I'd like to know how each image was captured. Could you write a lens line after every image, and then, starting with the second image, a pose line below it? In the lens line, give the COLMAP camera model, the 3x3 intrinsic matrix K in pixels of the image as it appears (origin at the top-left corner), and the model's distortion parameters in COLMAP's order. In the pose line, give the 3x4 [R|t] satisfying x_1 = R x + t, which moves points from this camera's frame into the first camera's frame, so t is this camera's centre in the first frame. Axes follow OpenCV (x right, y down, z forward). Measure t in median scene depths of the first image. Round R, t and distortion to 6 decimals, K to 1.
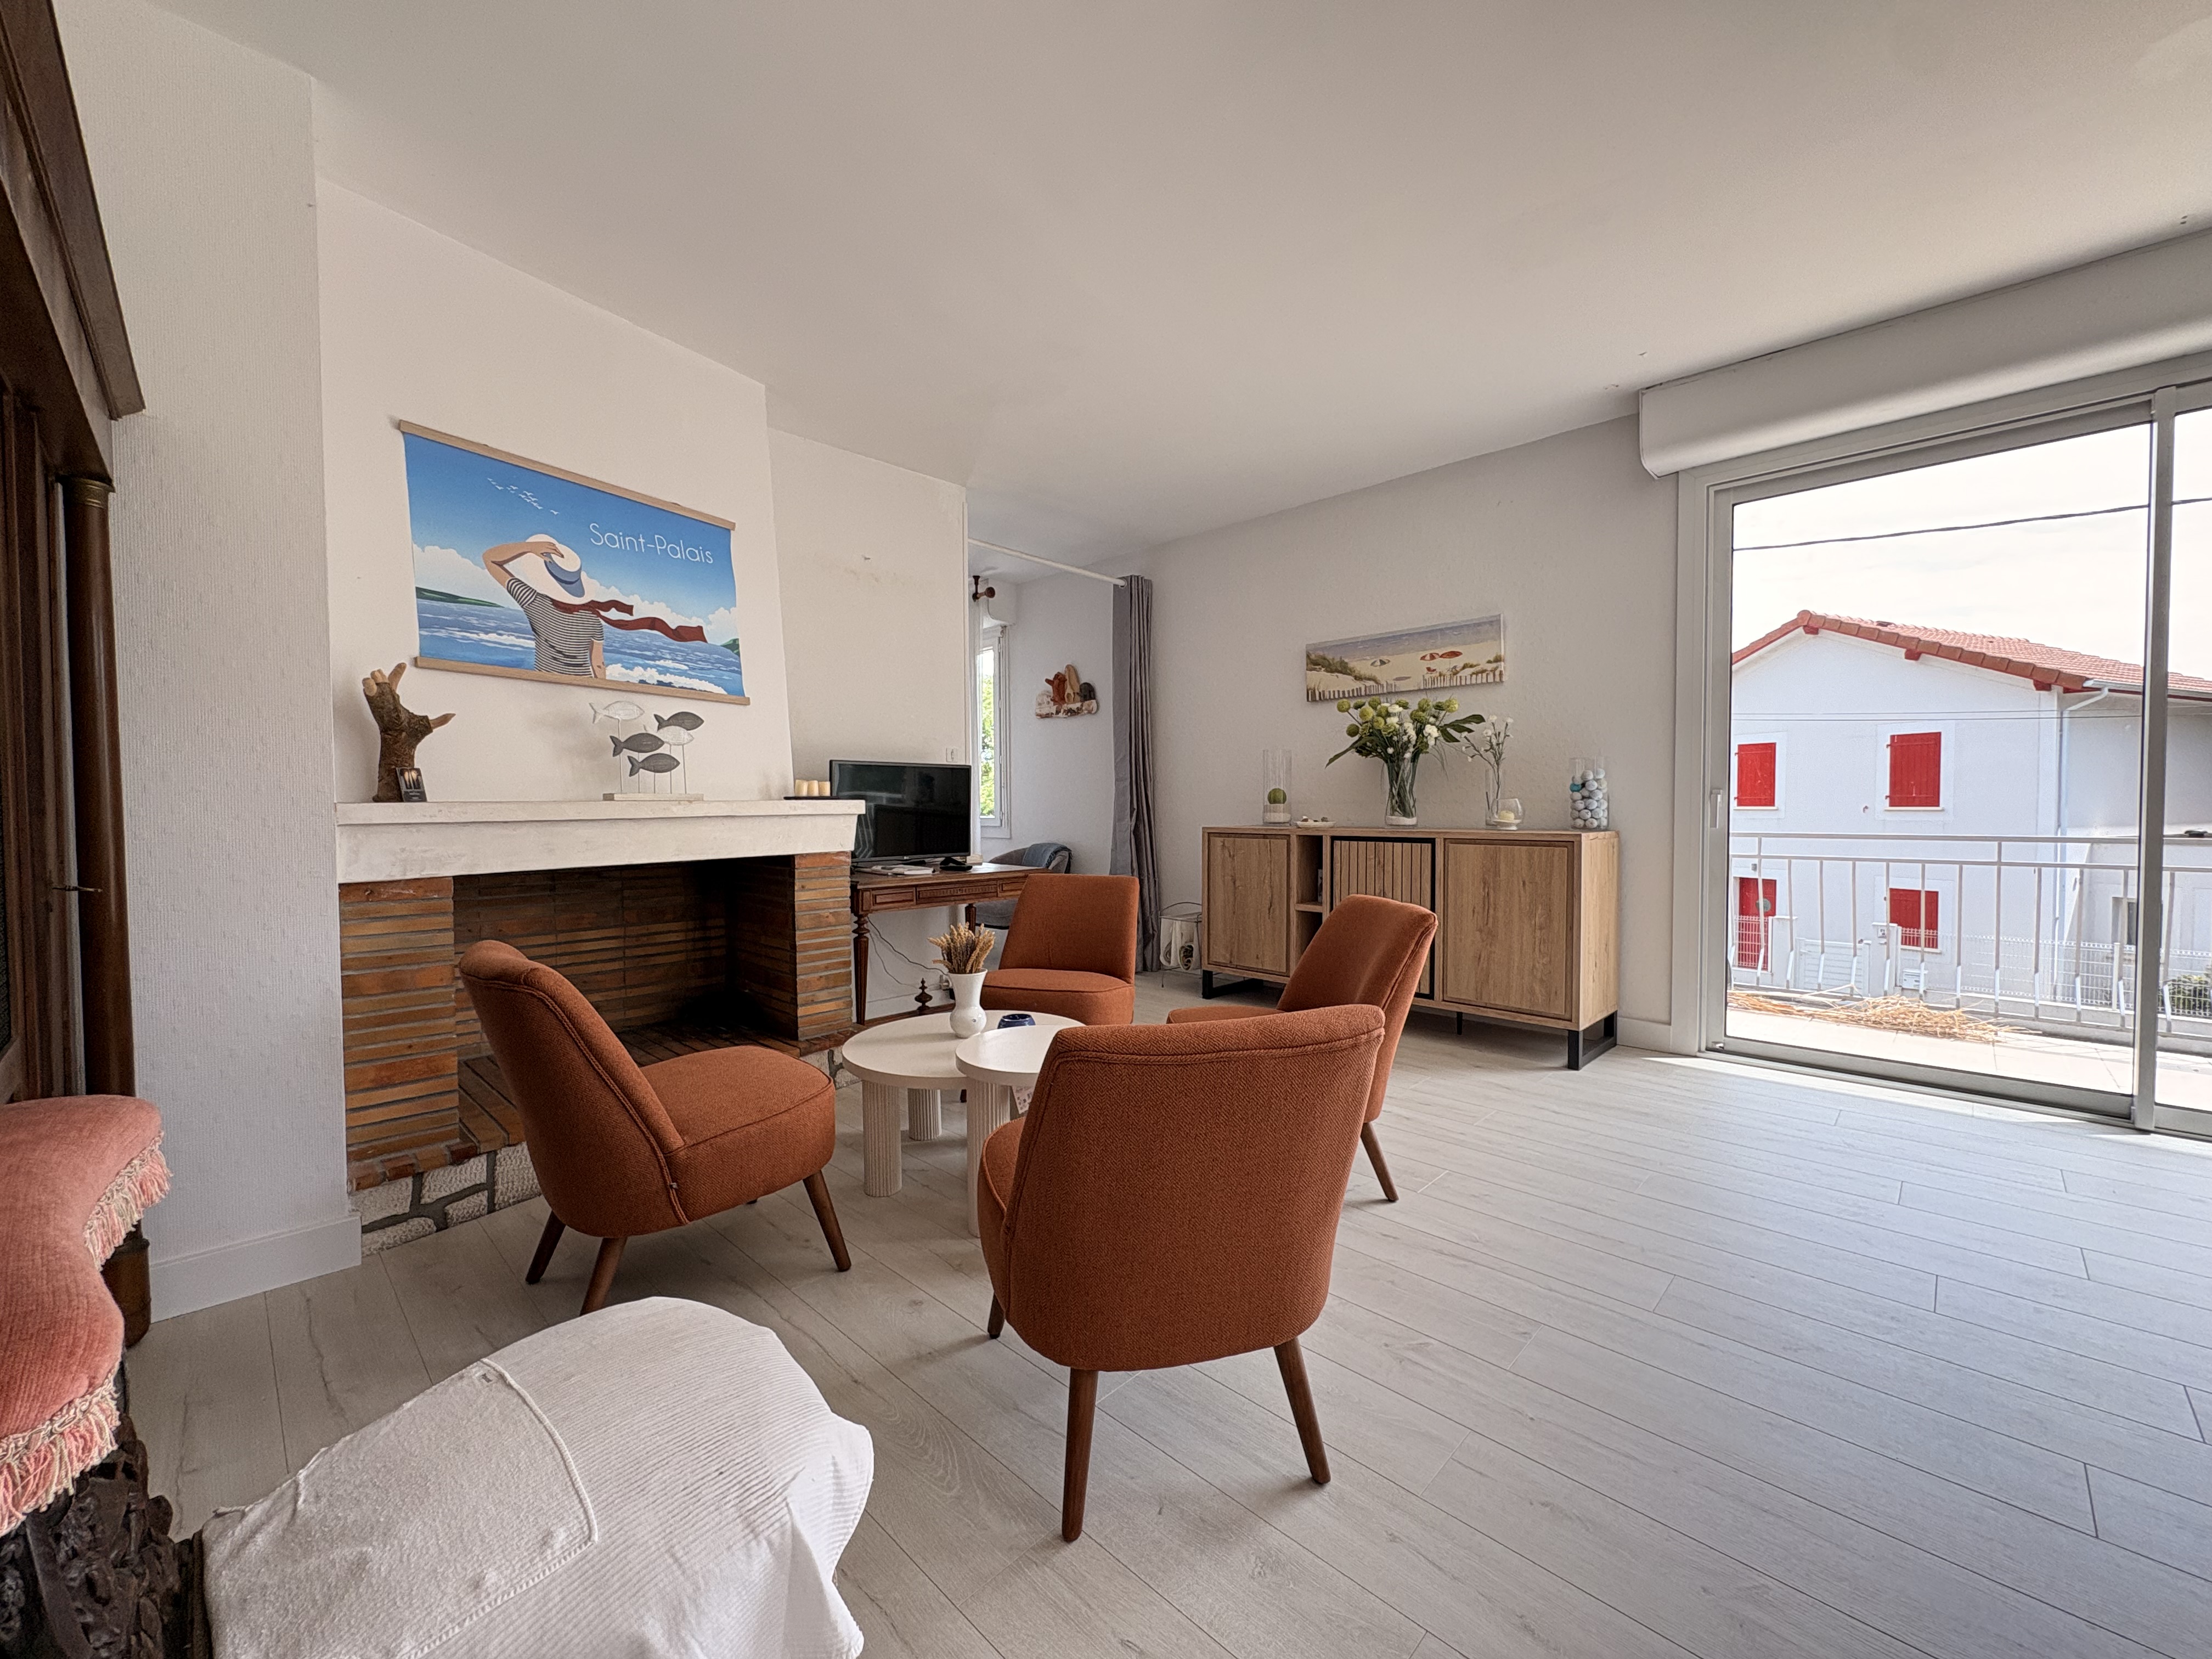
lens RADIAL K [[881.1, 0, 1103.5], [0, 881.1, 829.1], [0, 0, 1]] dist [0.002031, -0.000022]
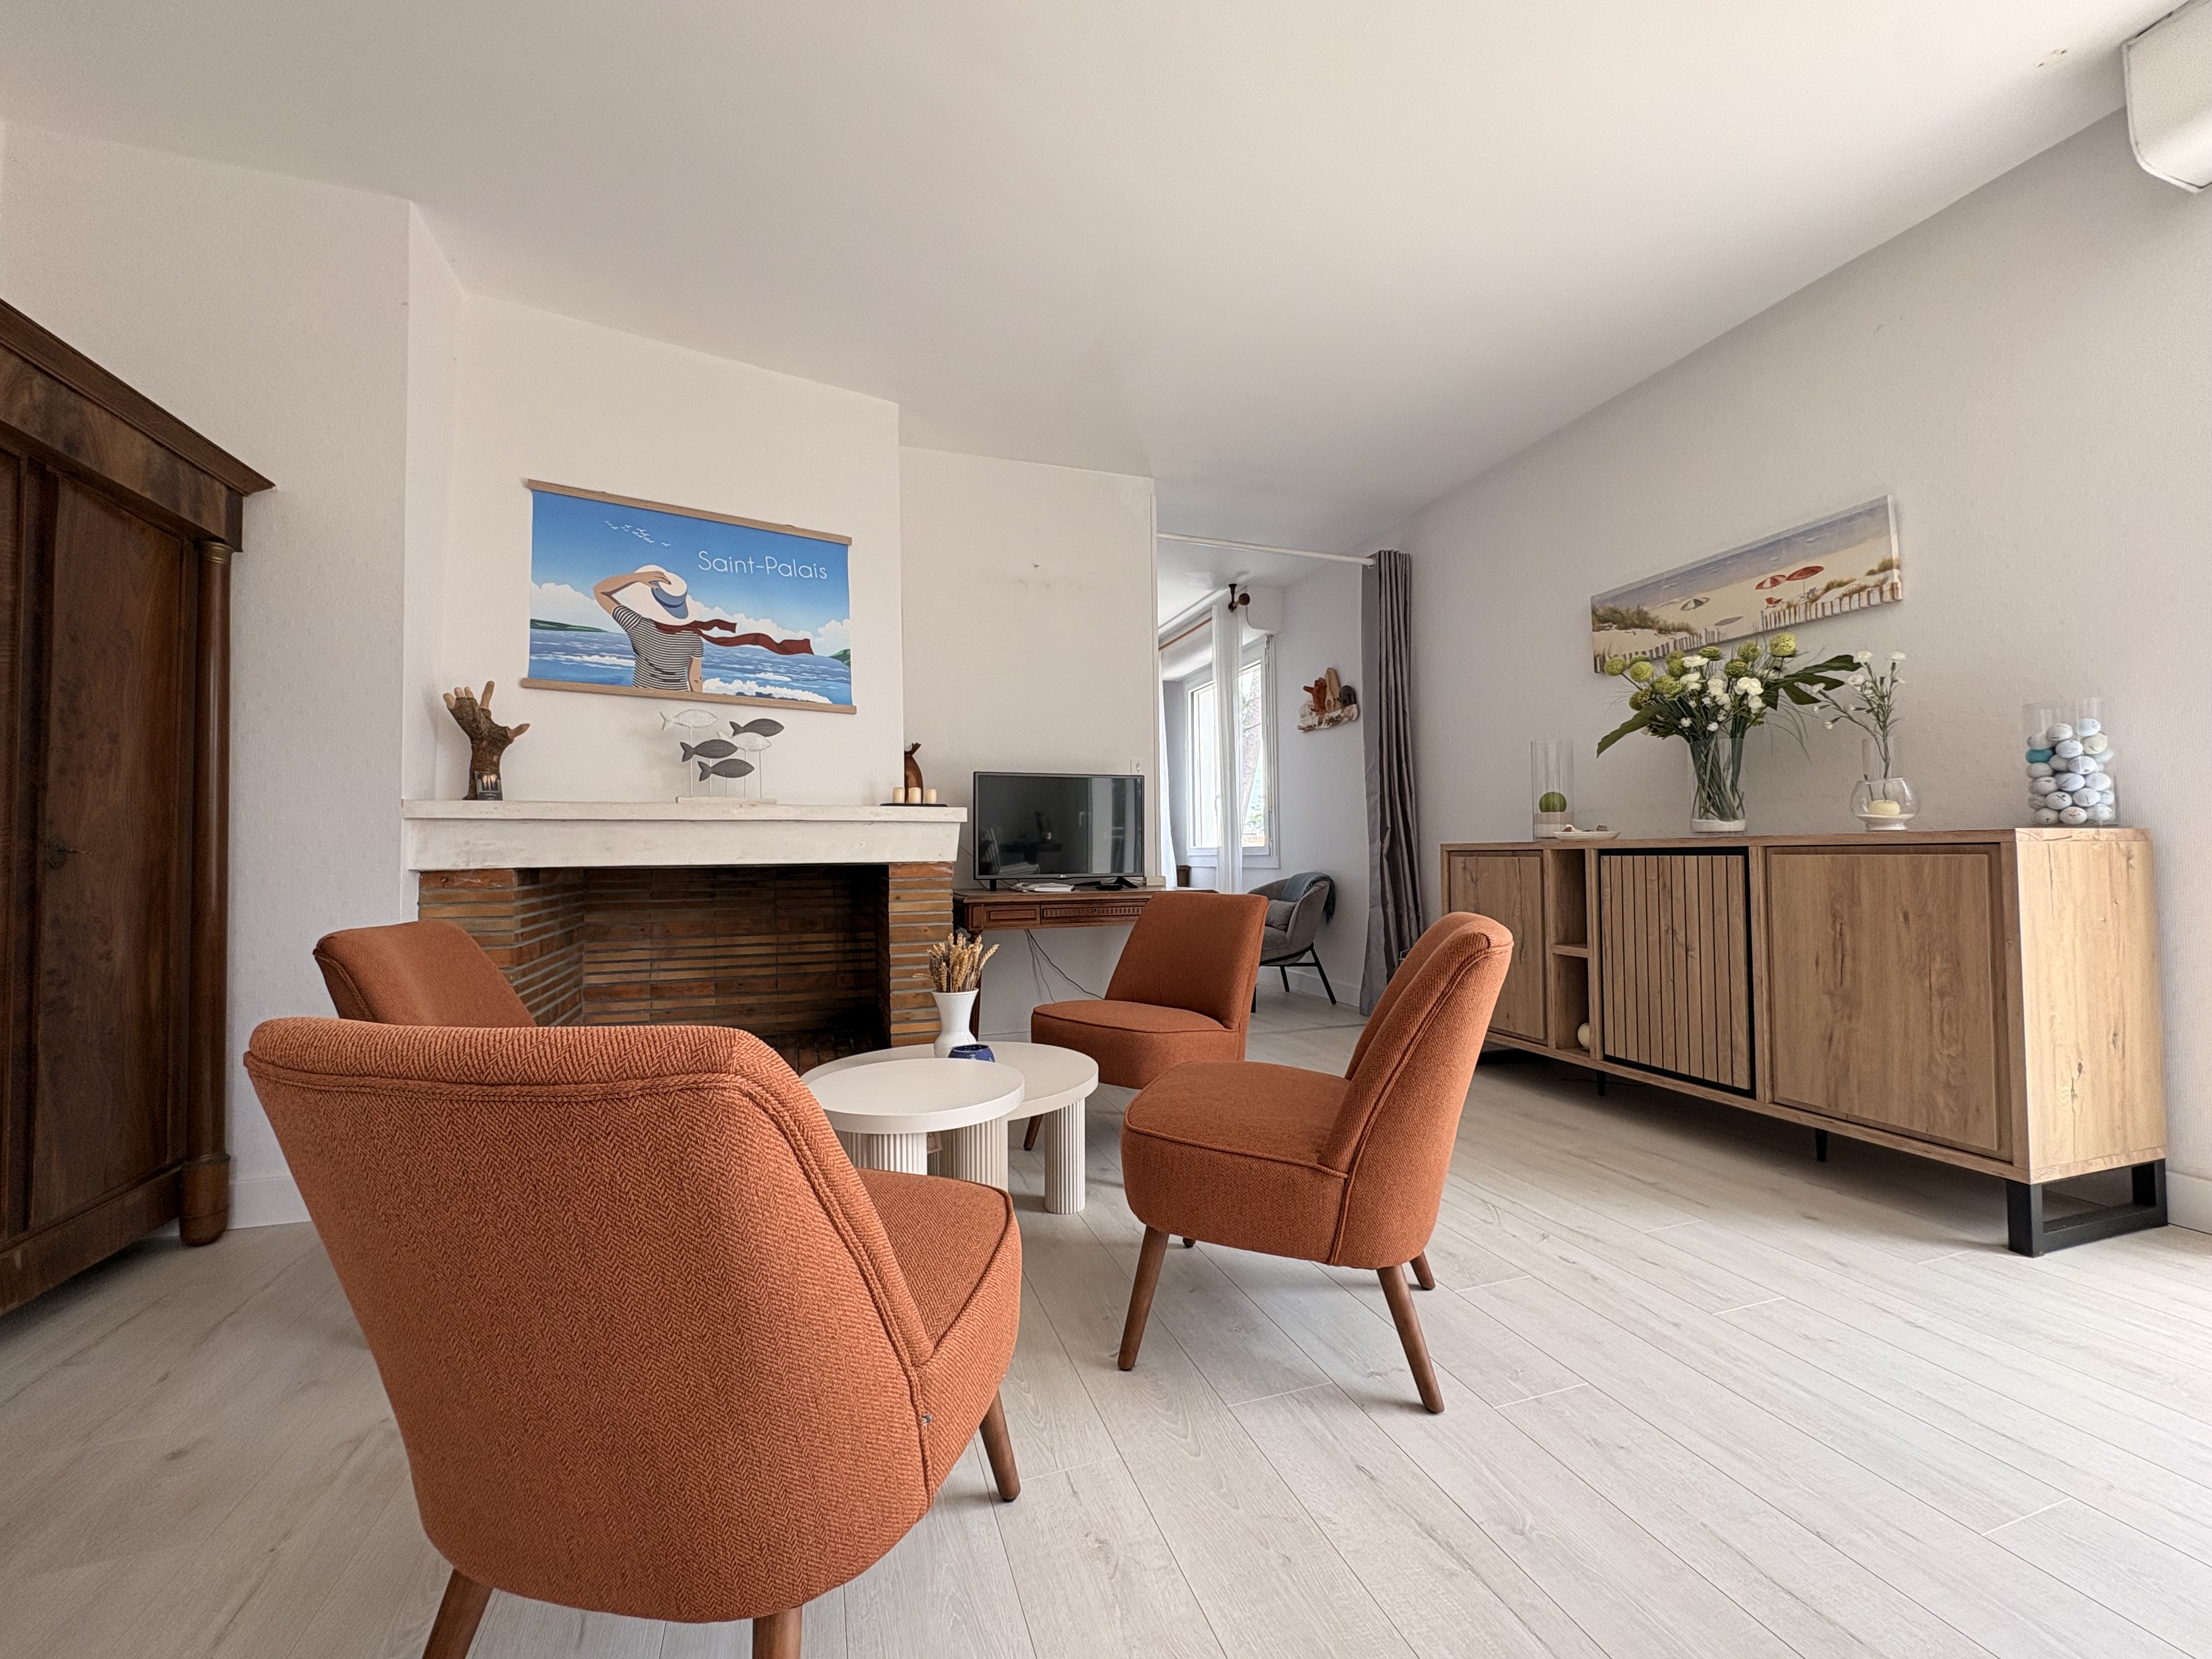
lens RADIAL K [[881.1, 0, 1103.5], [0, 881.1, 829.1], [0, 0, 1]] dist [0.002031, -0.000022]
pose [[0.890406, -0.019724, -0.454740, 0.276179], [-0.005653, 0.998504, -0.054378, 0.039175], [0.455133, 0.050989, 0.888962, 0.228986]]
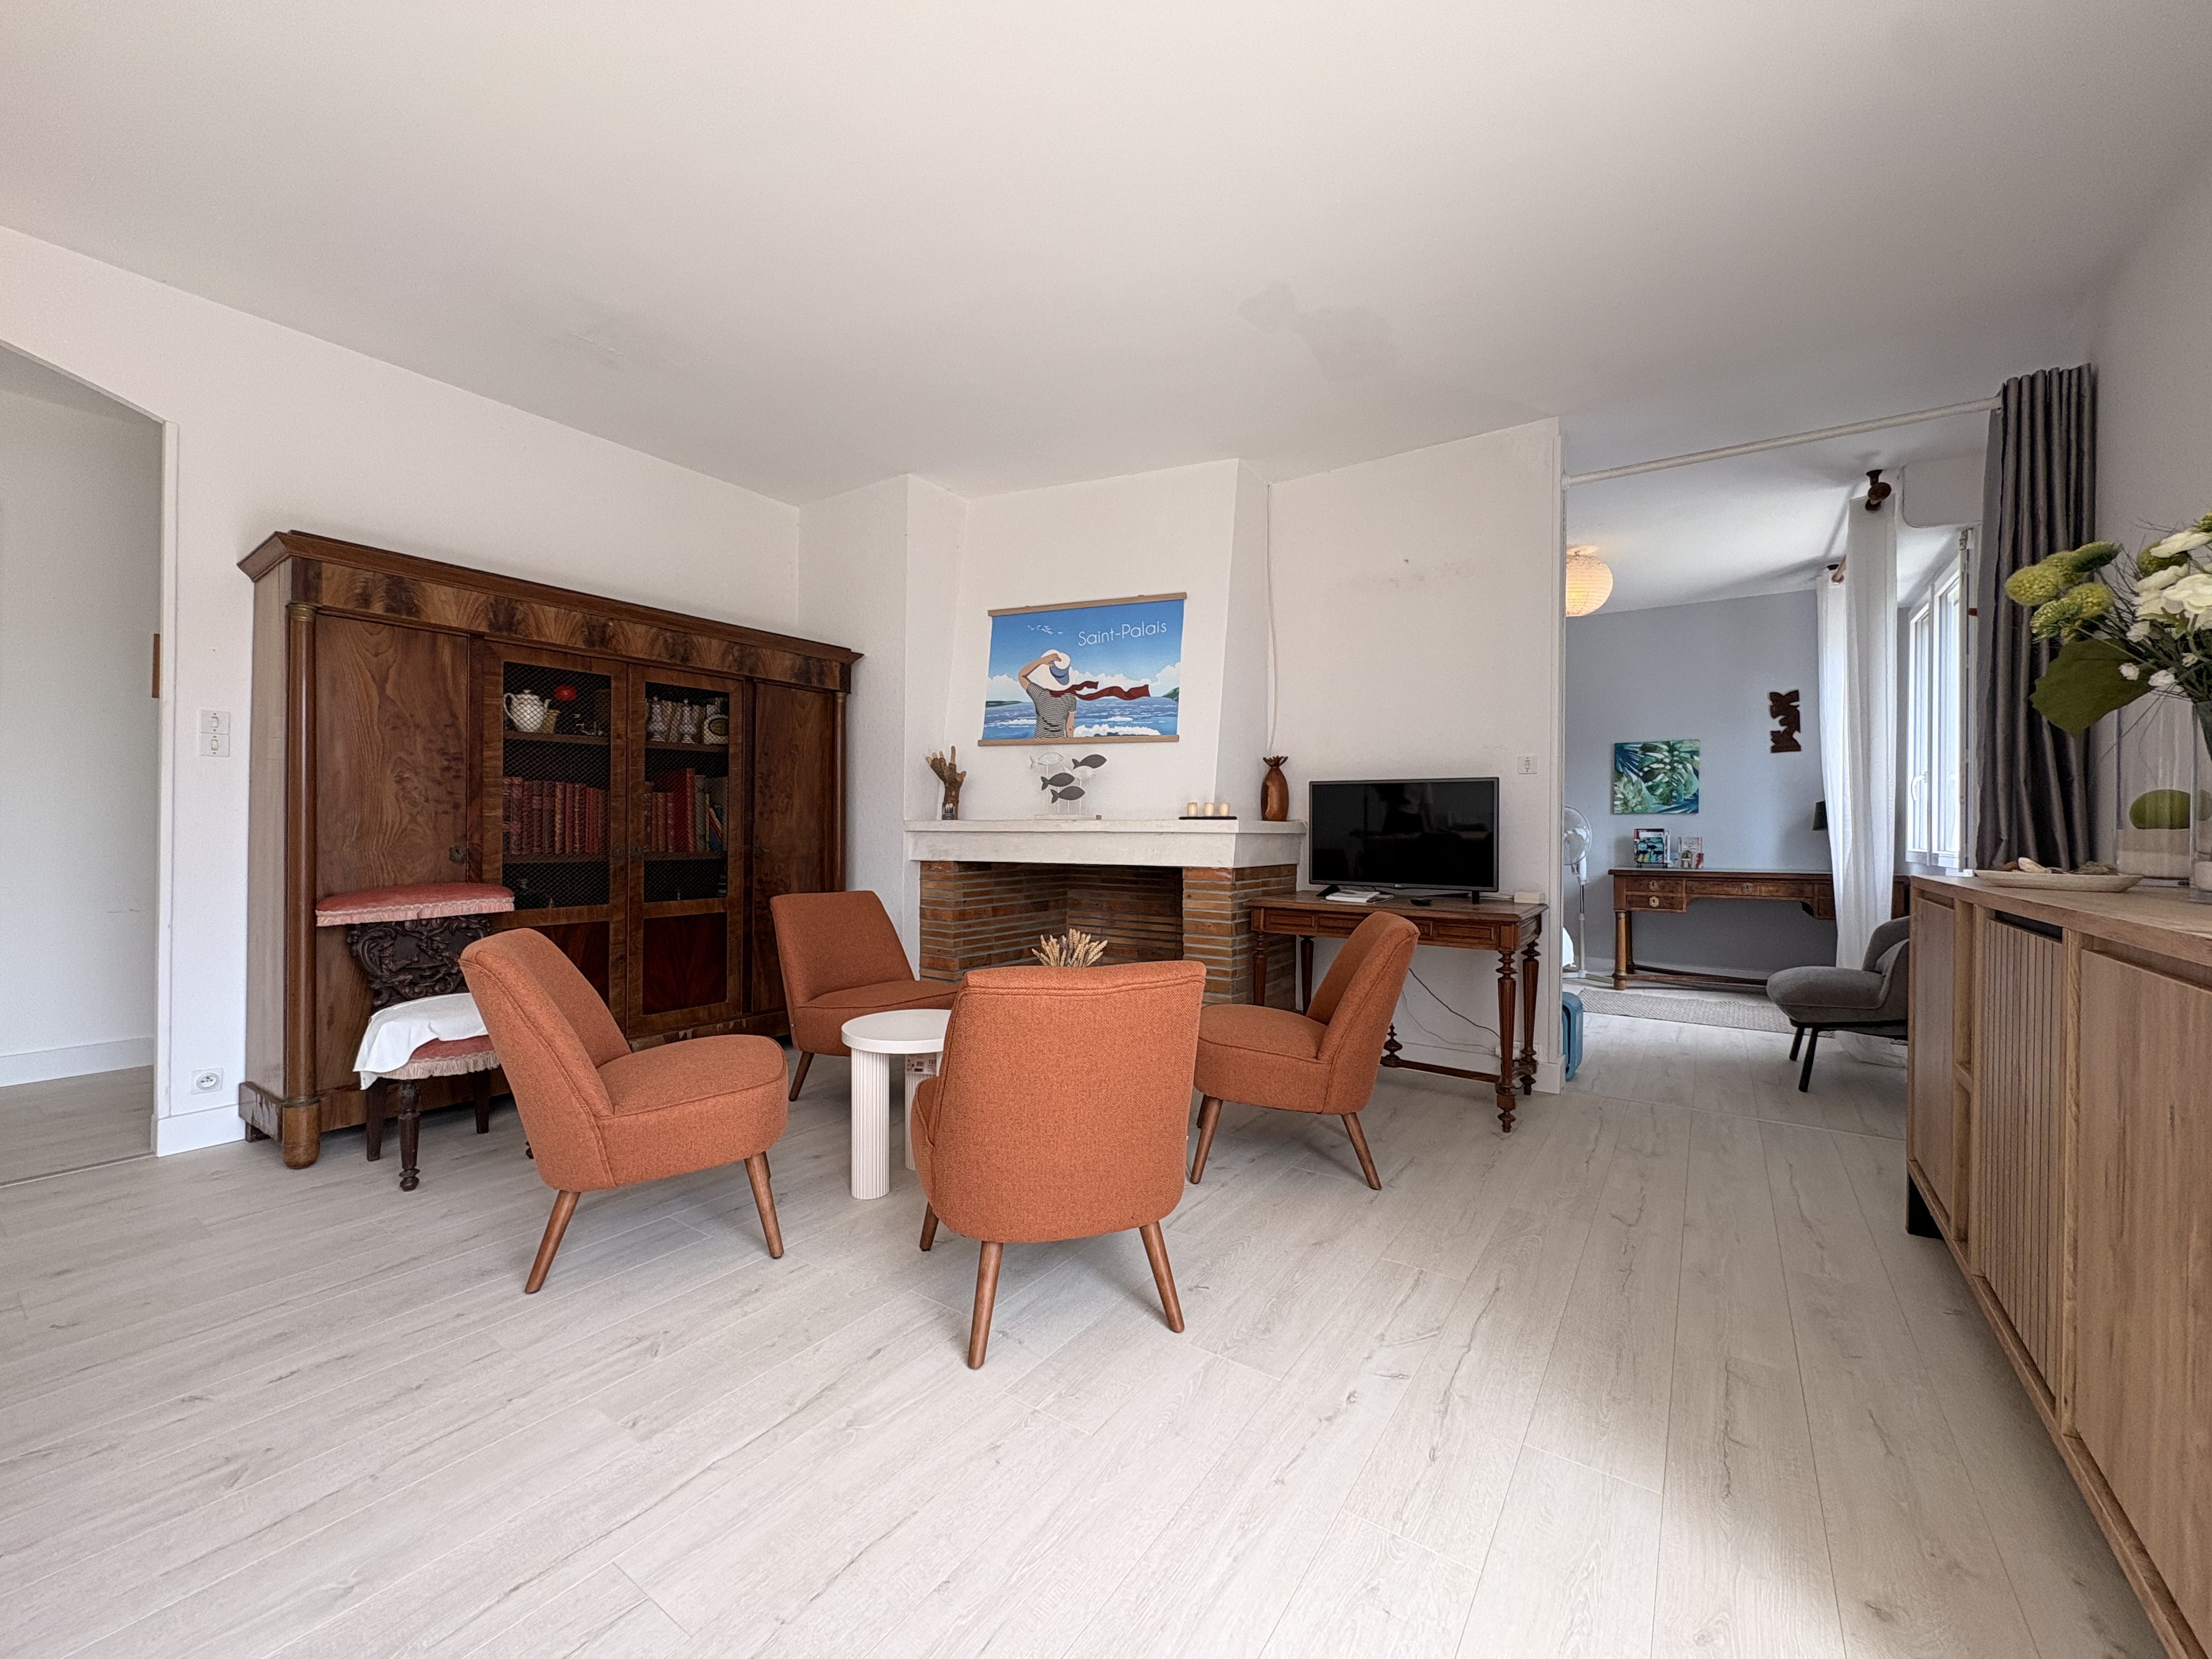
lens RADIAL K [[881.1, 0, 1103.5], [0, 881.1, 829.1], [0, 0, 1]] dist [0.002031, -0.000022]
pose [[0.166257, 0.005289, -0.986068, 0.711396], [-0.039118, 0.999234, -0.001236, -0.014229], [0.985306, 0.038779, 0.166336, 0.651470]]
